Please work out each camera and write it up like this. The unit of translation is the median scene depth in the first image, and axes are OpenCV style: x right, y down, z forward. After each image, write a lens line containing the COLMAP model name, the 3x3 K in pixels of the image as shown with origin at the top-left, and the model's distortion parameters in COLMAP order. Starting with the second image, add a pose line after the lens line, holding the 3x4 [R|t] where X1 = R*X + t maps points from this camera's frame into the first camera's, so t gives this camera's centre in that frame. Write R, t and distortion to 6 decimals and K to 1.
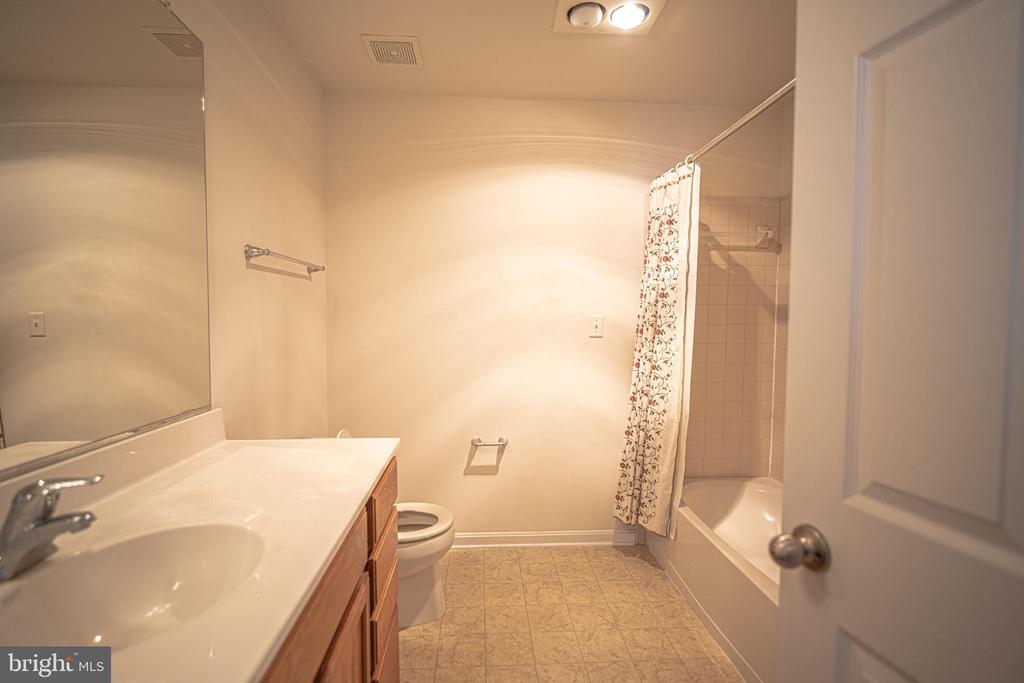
lens RADIAL K [[471.3, 0, 510.5], [0, 471.3, 328.1], [0, 0, 1]] dist [0.000618, -0.000180]
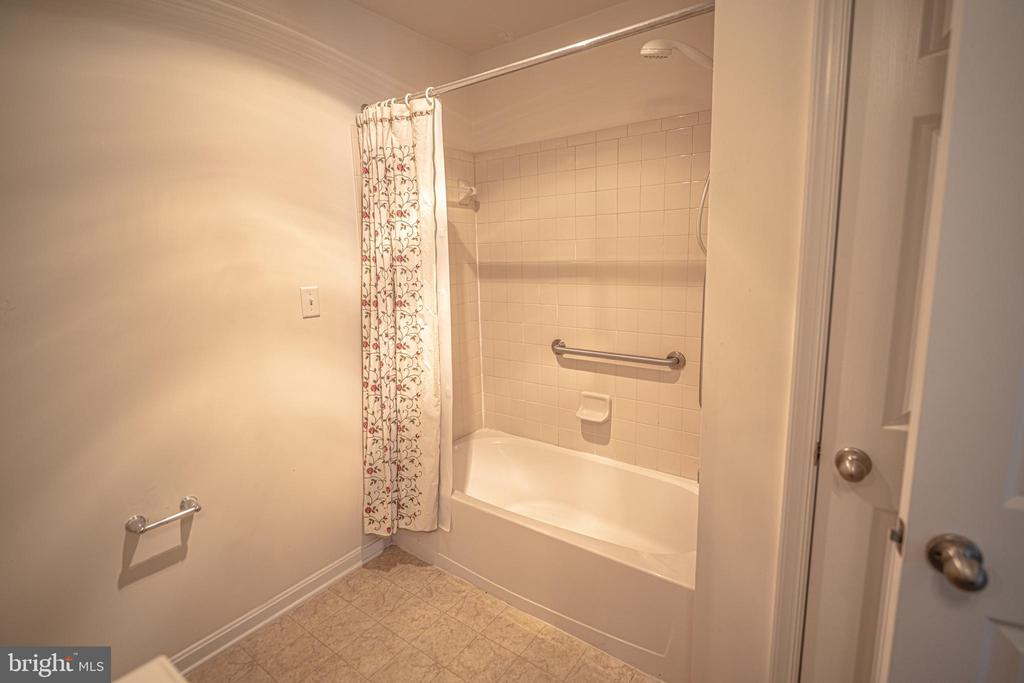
lens RADIAL K [[471.3, 0, 510.5], [0, 471.3, 328.1], [0, 0, 1]] dist [0.000618, -0.000180]
pose [[0.643966, -0.141894, 0.751780, -0.189551], [0.050361, 0.988381, 0.143413, -0.057914], [-0.763395, -0.054493, 0.643630, 0.316771]]
